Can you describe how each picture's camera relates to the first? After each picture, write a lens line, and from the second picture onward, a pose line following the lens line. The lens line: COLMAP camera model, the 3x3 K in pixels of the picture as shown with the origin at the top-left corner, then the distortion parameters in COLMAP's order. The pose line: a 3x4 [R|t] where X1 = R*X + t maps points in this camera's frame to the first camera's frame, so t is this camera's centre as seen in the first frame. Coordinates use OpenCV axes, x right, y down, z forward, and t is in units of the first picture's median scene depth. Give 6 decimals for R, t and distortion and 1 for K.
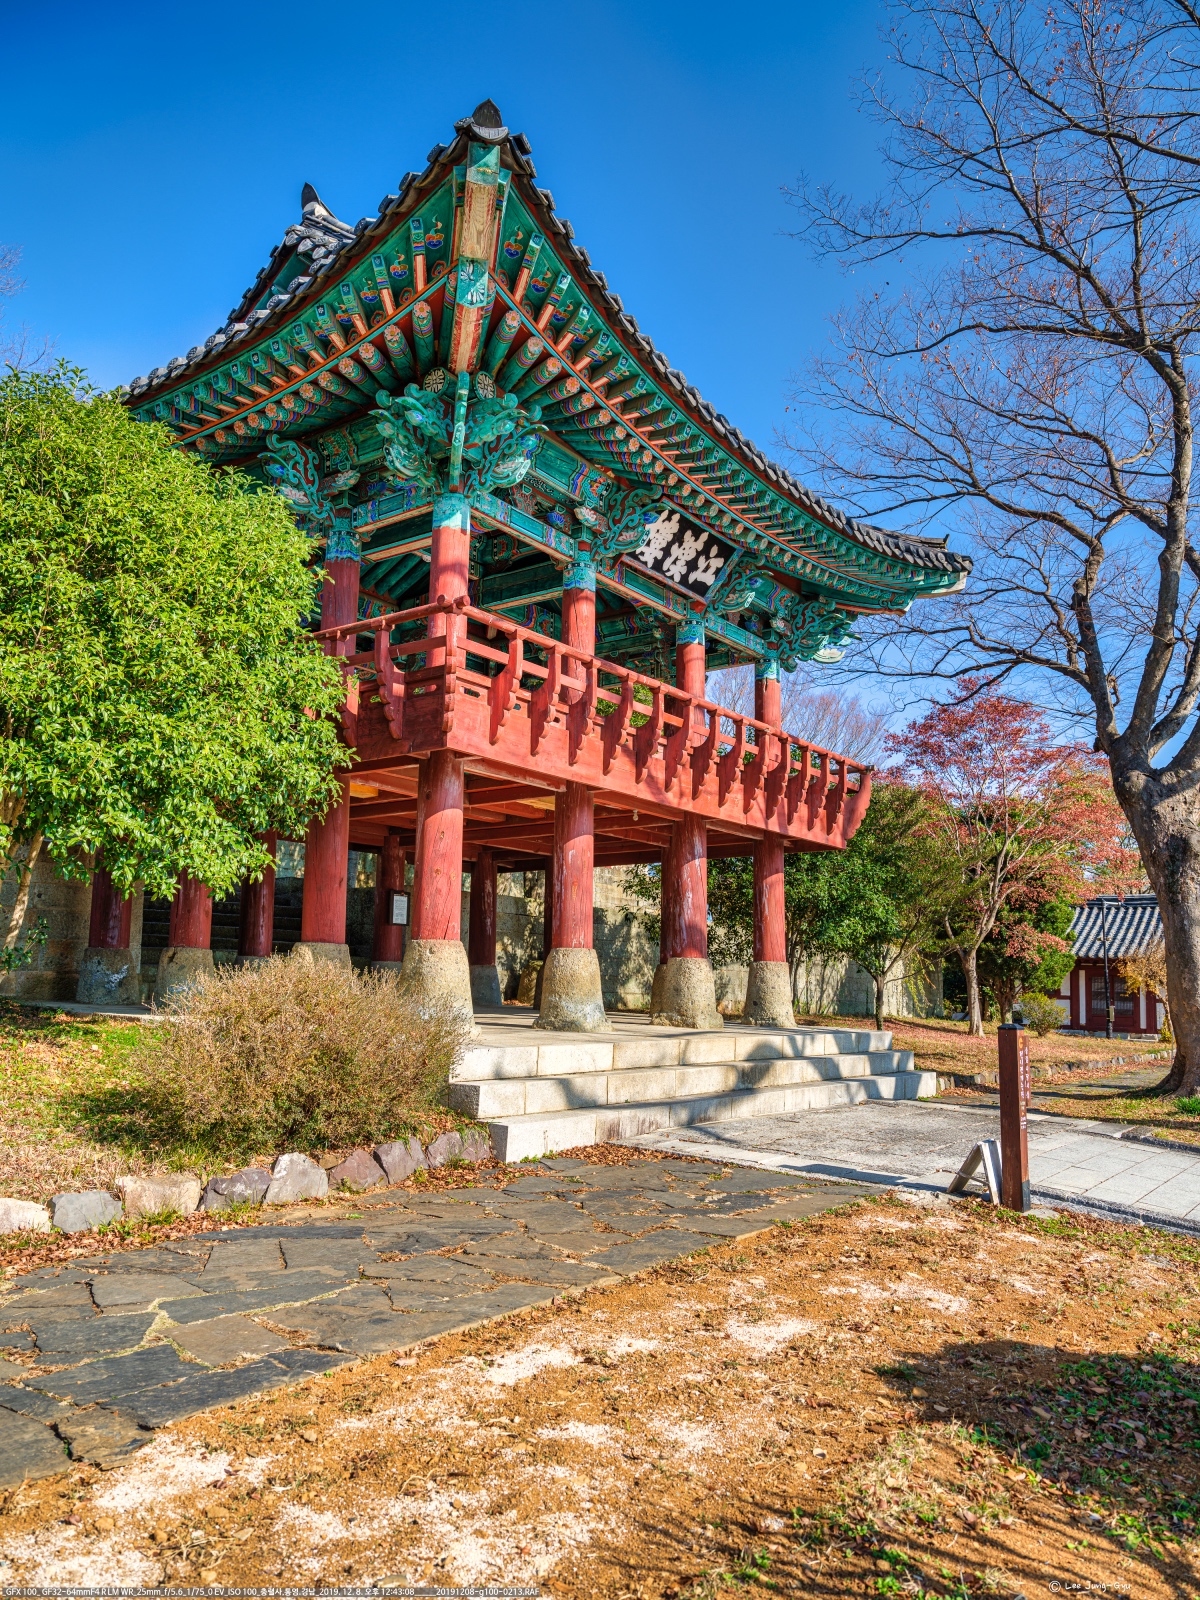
lens RADIAL K [[1189.6, 0, 600.2], [0, 1189.6, 800.7], [0, 0, 1]] dist [-0.007557, 0.005425]
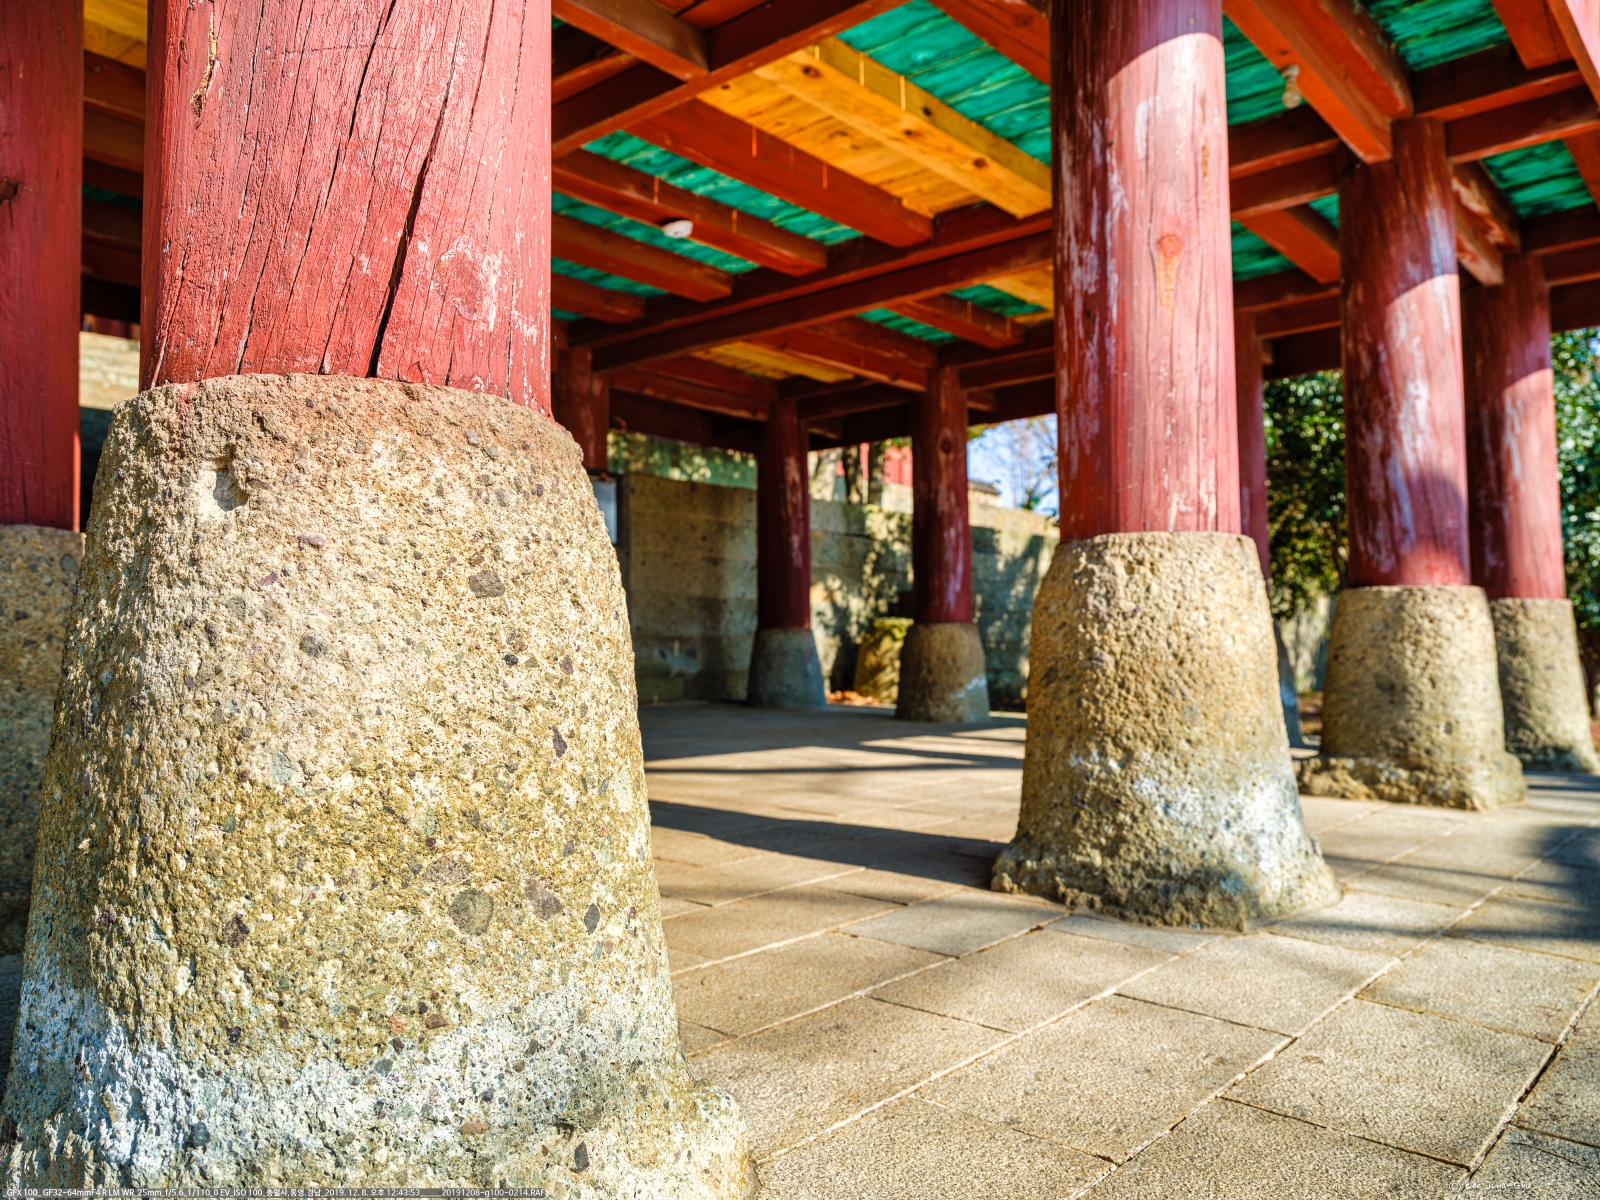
lens RADIAL K [[1189.6, 0, 798.5], [0, 1189.6, 600.4], [0, 0, 1]] dist [-0.007557, 0.005425]
pose [[0.994575, -0.025740, -0.100786, -0.039392], [0.036680, 0.993448, 0.108237, 0.066227], [0.097340, -0.111347, 0.989003, 0.461412]]
